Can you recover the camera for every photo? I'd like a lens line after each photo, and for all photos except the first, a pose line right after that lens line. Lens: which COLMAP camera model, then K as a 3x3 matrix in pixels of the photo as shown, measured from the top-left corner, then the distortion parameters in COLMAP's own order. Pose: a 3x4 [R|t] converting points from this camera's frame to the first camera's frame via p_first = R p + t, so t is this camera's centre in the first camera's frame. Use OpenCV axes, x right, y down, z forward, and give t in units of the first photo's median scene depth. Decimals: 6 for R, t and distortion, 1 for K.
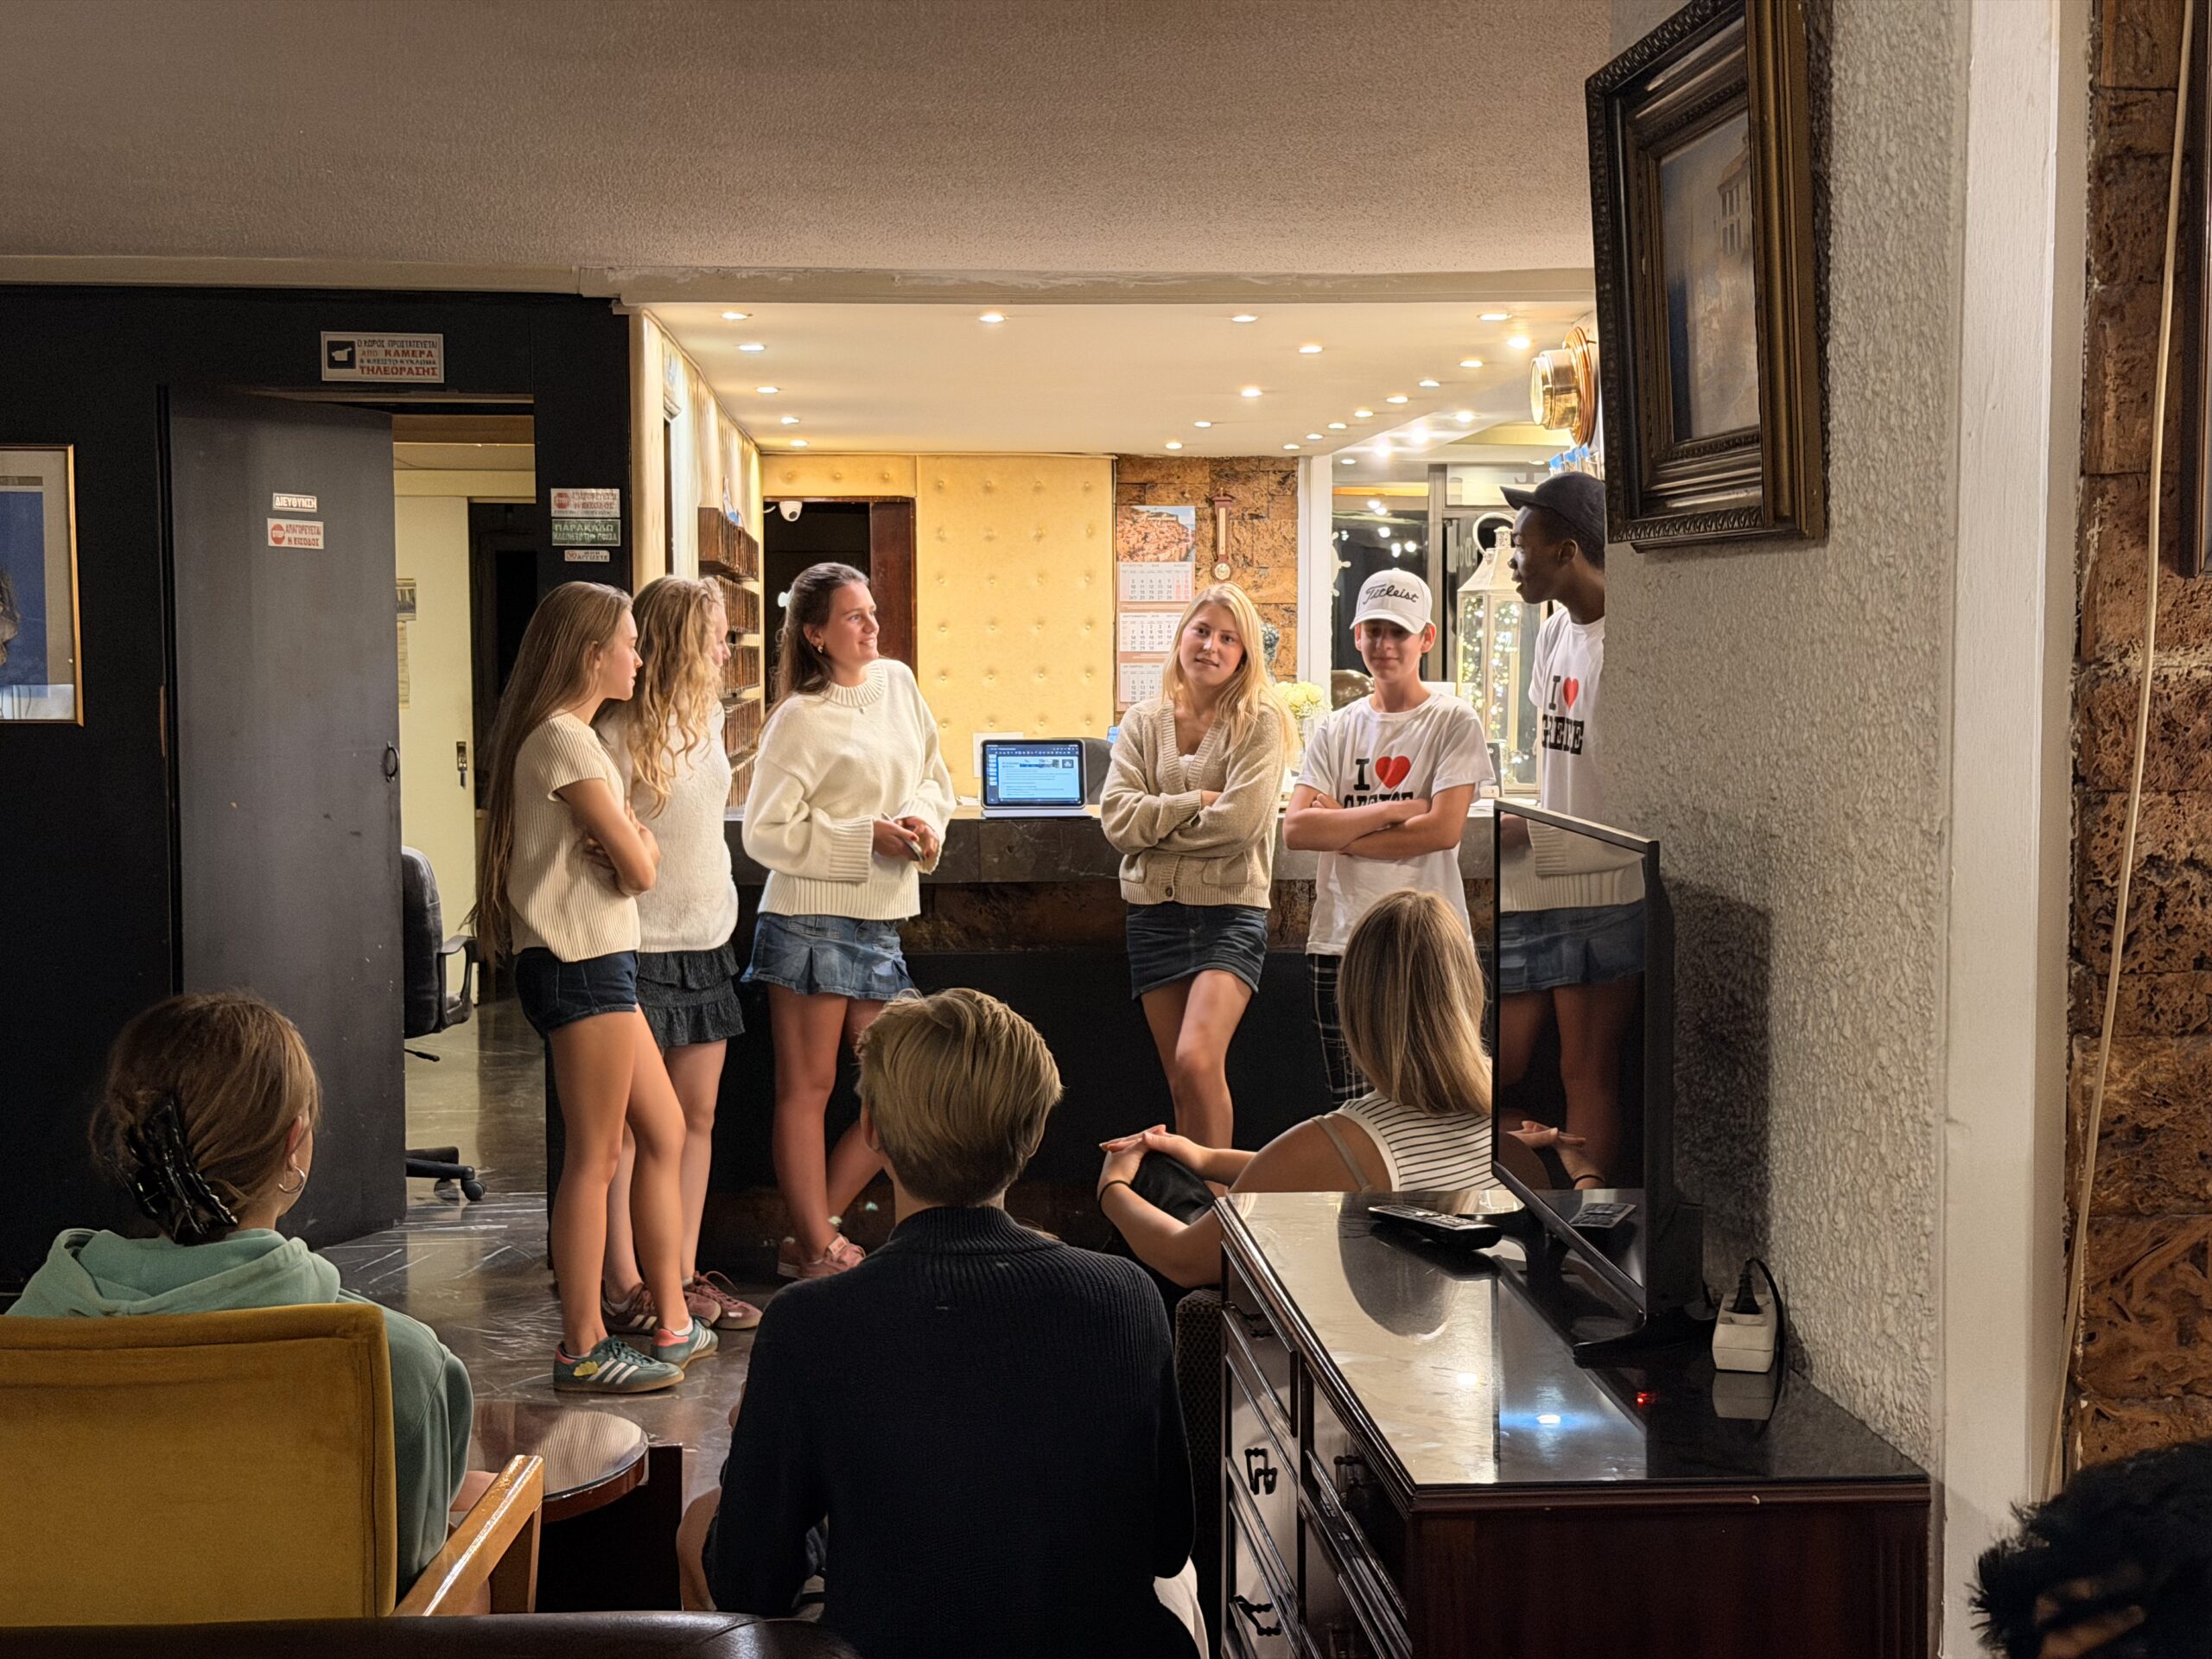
lens RADIAL K [[3113.3, 0, 1109.5], [0, 3113.3, 828.0], [0, 0, 1]] dist [0.109418, 0.000000]
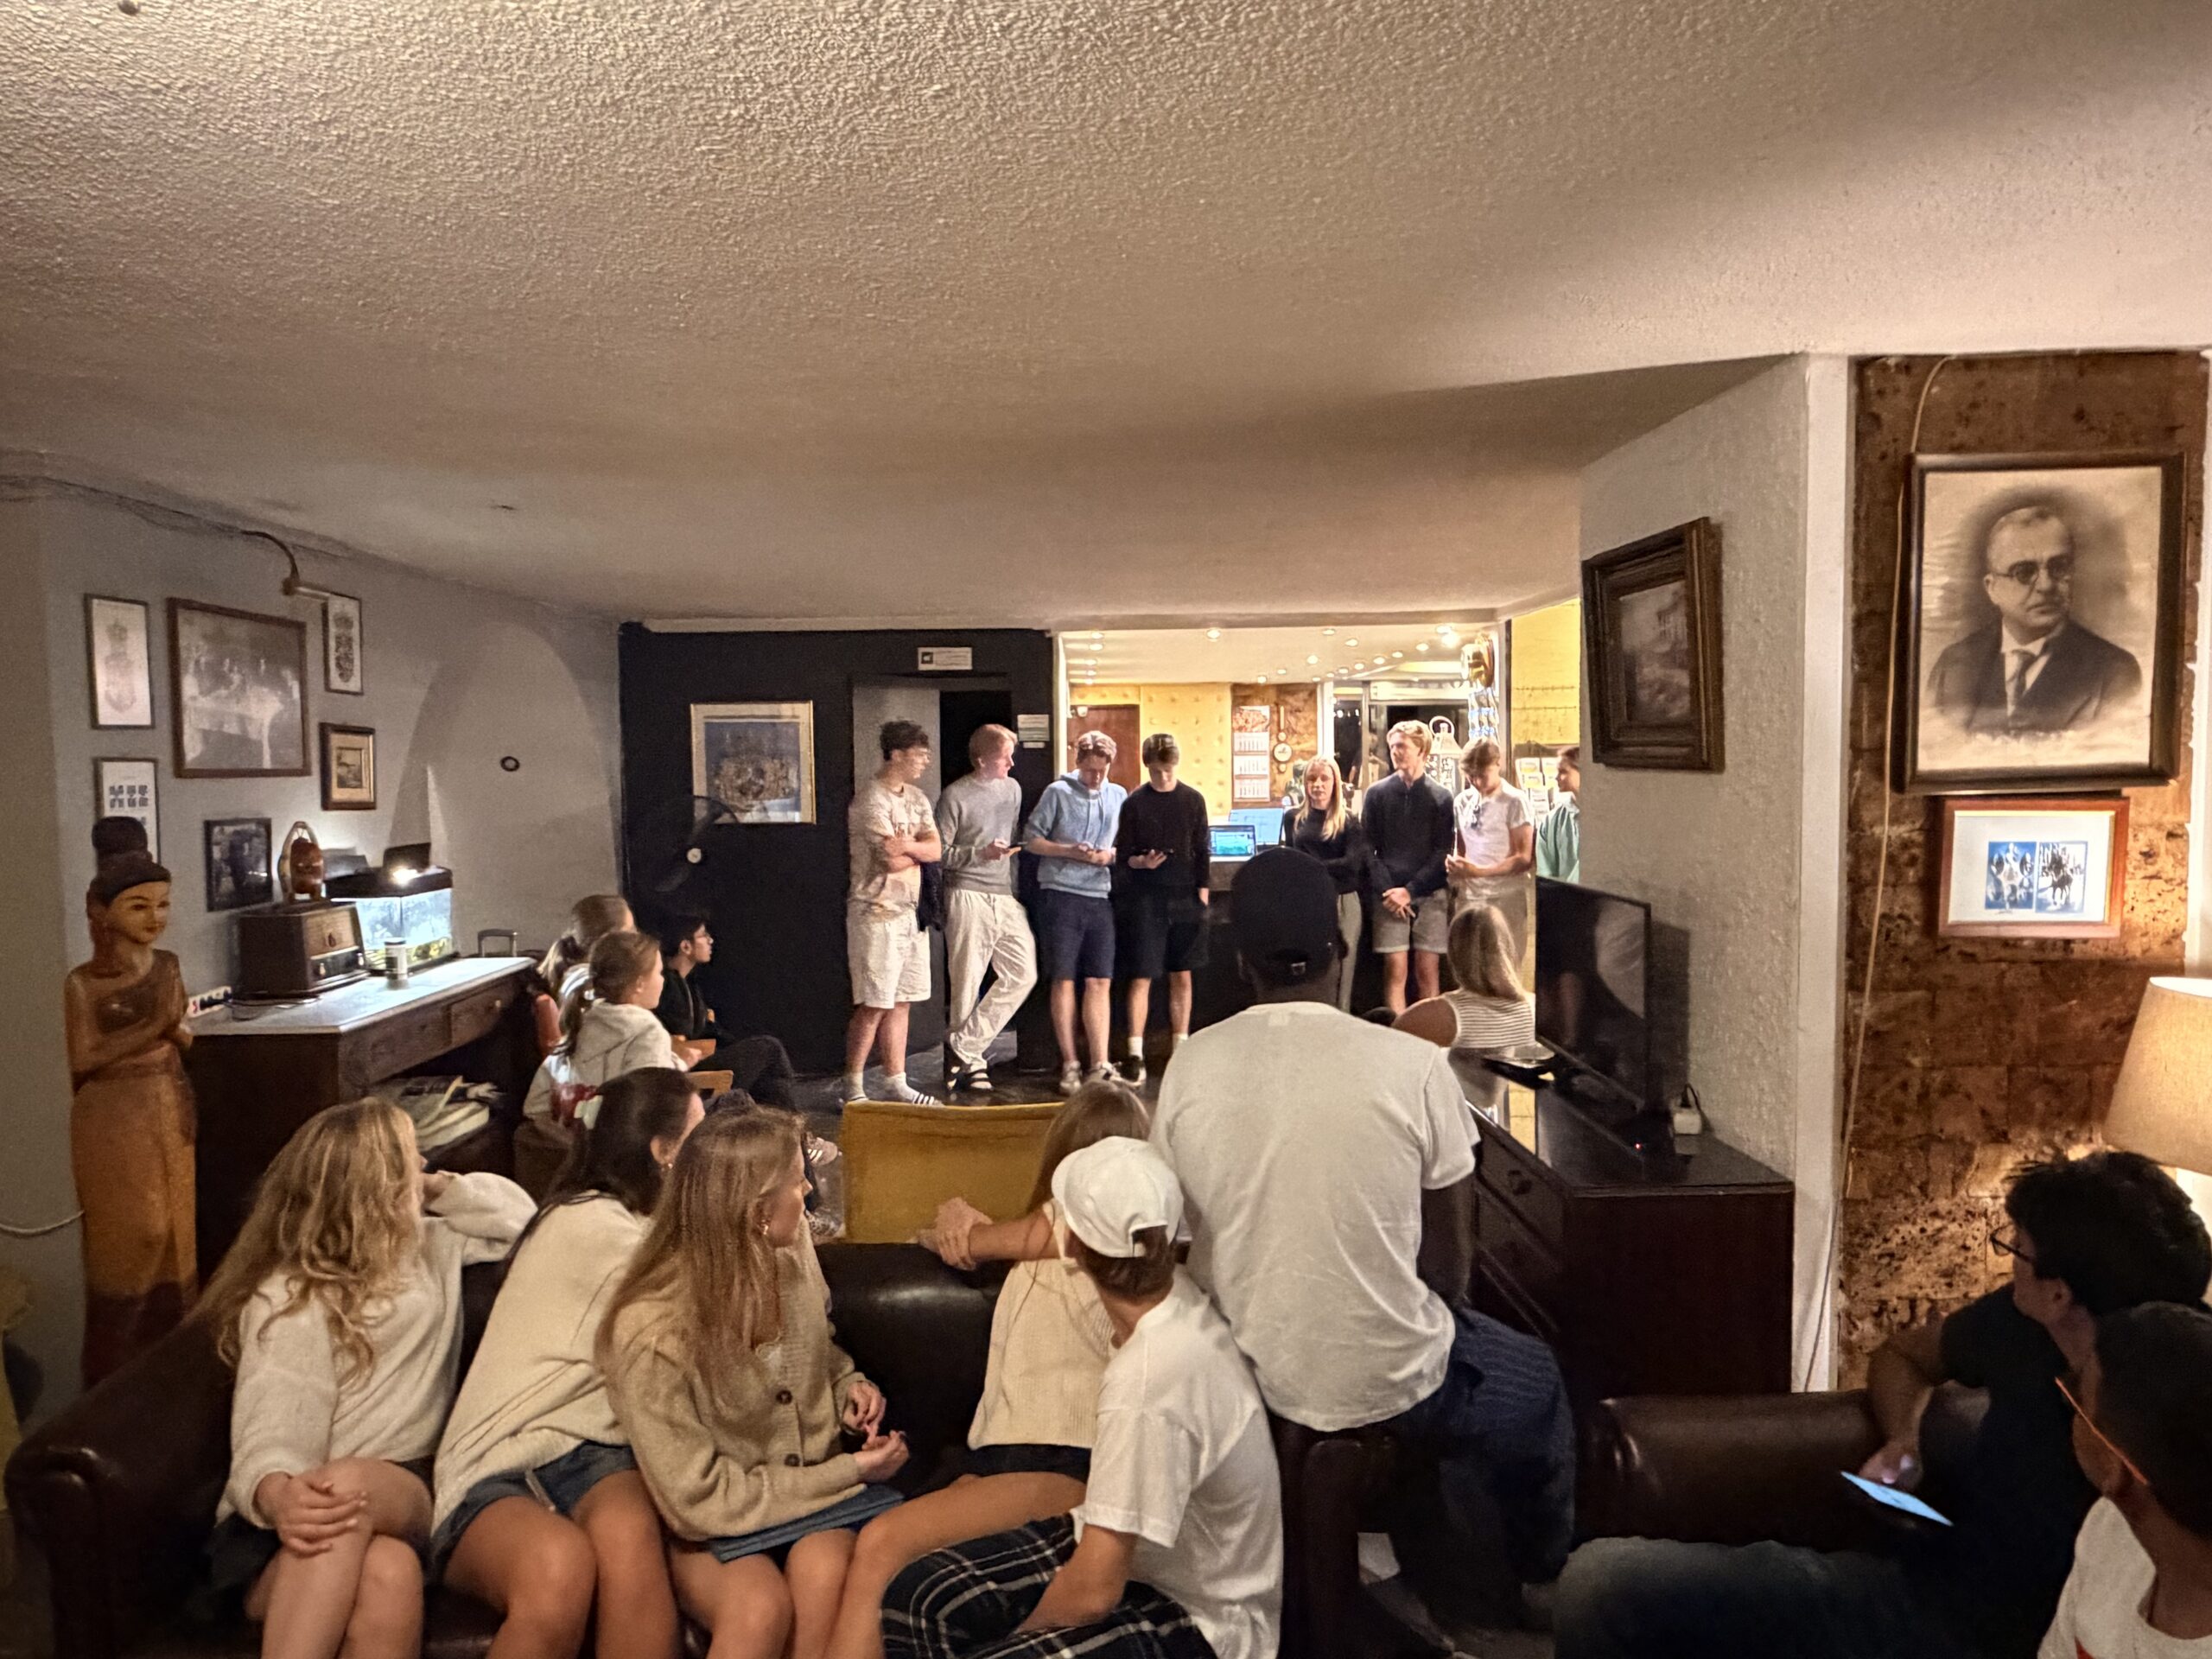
lens RADIAL K [[1466.2, 0, 1097.4], [0, 1466.2, 837.2], [0, 0, 1]] dist [-0.000250, 0.000034]
pose [[0.997630, -0.007342, -0.068410, -0.150598], [0.006776, 0.999941, -0.008507, -0.036909], [0.068468, 0.008024, 0.997621, -0.098246]]
